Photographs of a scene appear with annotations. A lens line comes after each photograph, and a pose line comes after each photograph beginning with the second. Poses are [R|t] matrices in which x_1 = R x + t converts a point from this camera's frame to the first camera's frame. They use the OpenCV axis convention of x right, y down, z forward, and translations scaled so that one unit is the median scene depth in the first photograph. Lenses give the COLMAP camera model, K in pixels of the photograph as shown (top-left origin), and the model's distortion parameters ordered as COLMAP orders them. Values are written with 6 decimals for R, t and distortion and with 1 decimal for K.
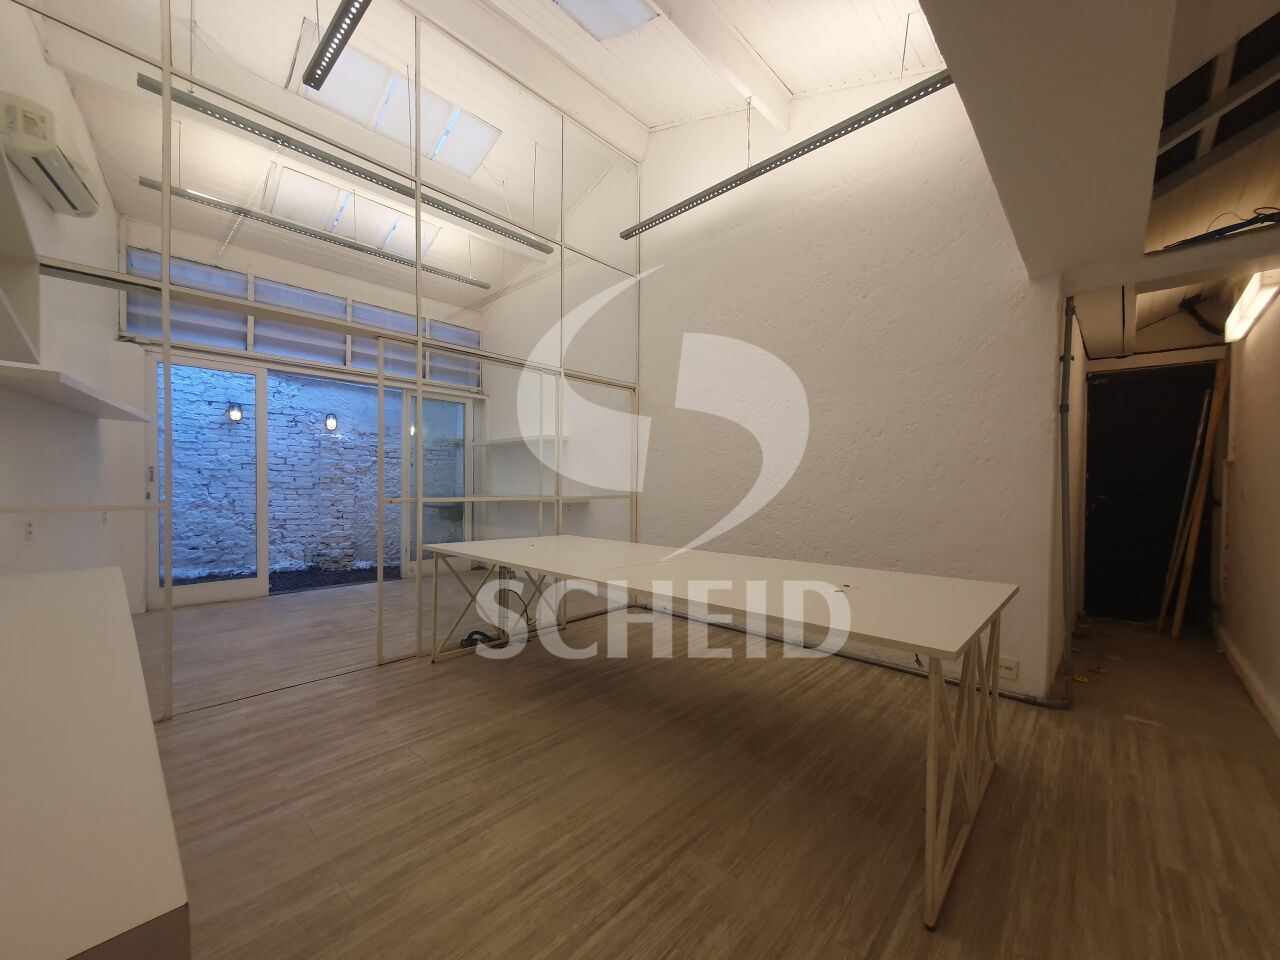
lens RADIAL K [[504.9, 0, 641.0], [0, 504.9, 489.8], [0, 0, 1]] dist [0.001610, 0.000140]
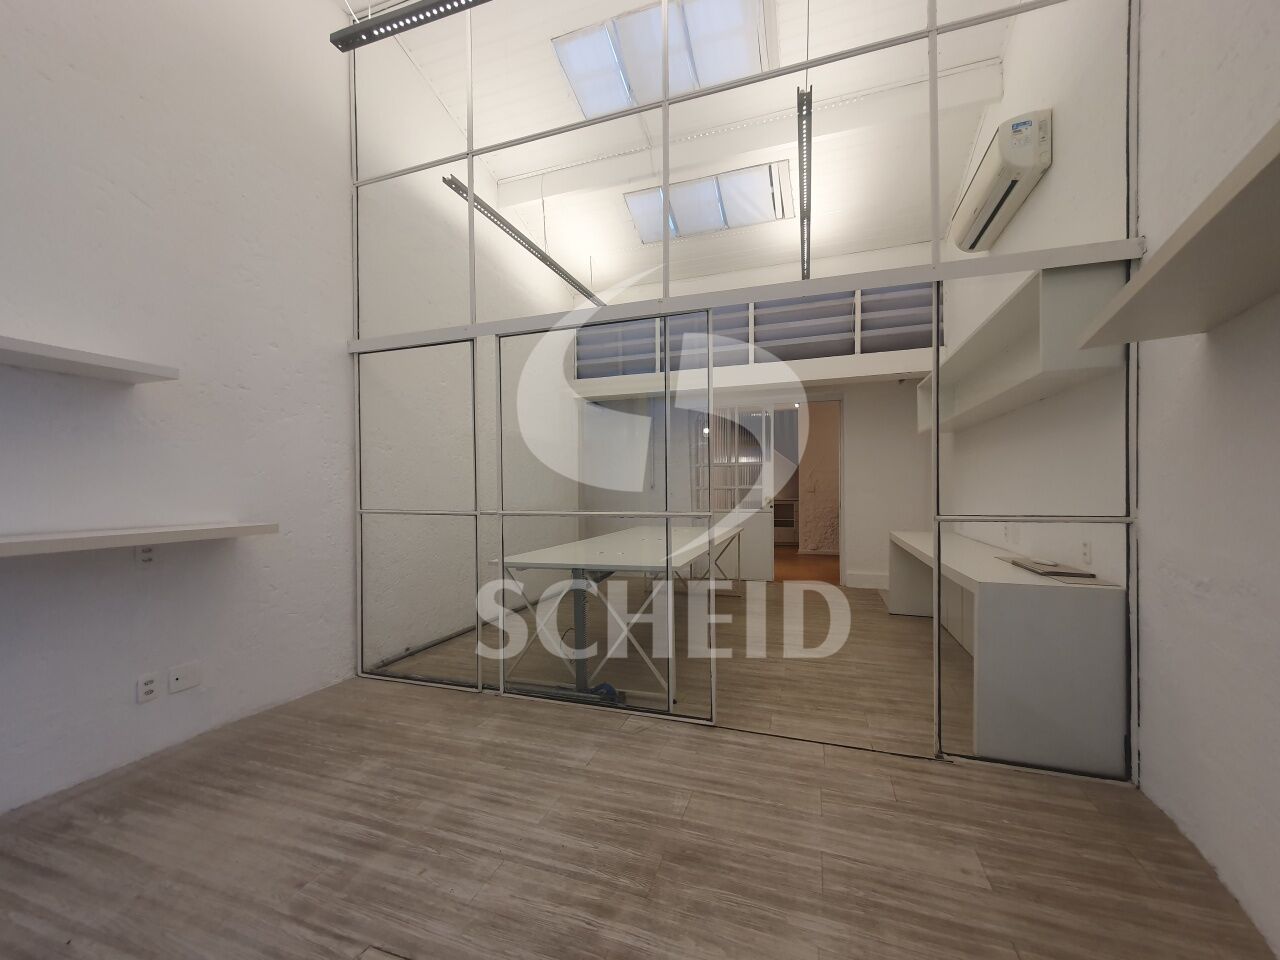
lens RADIAL K [[504.9, 0, 640.8], [0, 504.9, 485.3], [0, 0, 1]] dist [0.001610, 0.000140]
pose [[-0.413643, -0.004860, 0.910426, -1.500034], [0.006171, 0.999948, 0.008141, -0.040120], [-0.910418, 0.008986, -0.413591, 1.811568]]
